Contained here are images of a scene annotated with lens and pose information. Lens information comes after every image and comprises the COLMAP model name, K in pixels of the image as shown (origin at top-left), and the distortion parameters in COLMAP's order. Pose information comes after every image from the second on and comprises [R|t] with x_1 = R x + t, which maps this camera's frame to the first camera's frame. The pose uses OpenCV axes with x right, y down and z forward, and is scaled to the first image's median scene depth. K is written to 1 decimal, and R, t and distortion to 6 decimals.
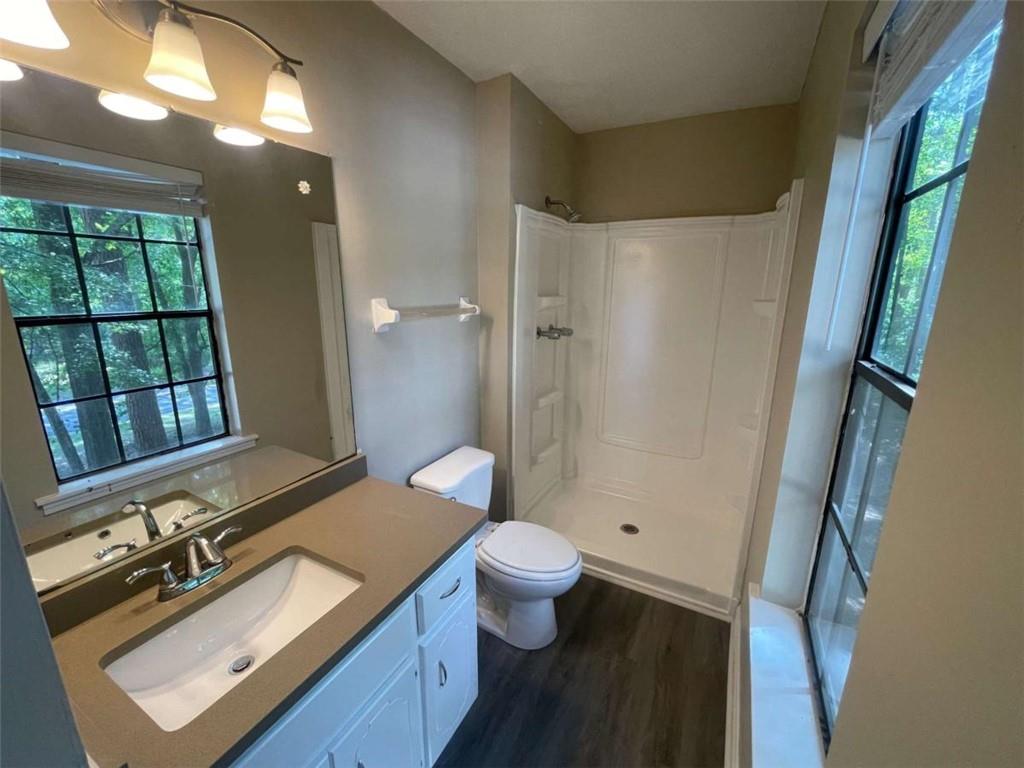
lens RADIAL K [[417.3, 0, 511.7], [0, 417.3, 383.3], [0, 0, 1]] dist [-0.000780, -0.000471]
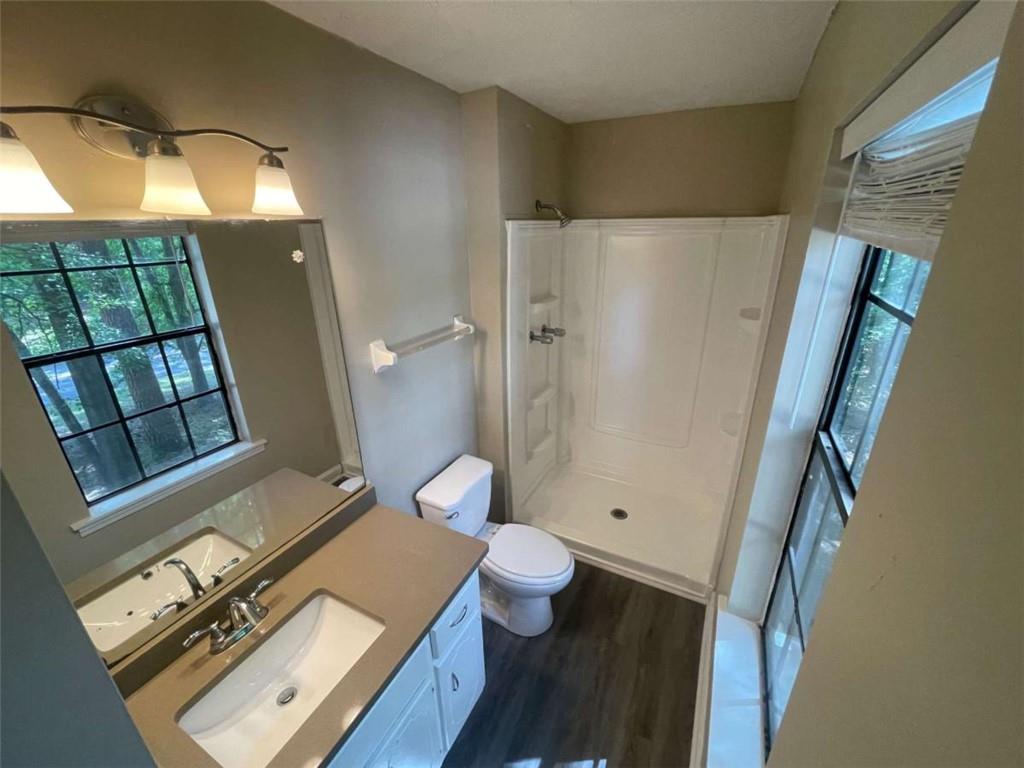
lens RADIAL K [[418.8, 0, 511.5], [0, 418.8, 379.6], [0, 0, 1]] dist [-0.000939, 0.000376]
pose [[0.999583, -0.027904, 0.007454, 0.006253], [0.026694, 0.991096, 0.130443, -0.214047], [-0.011027, -0.130190, 0.991428, -0.044794]]
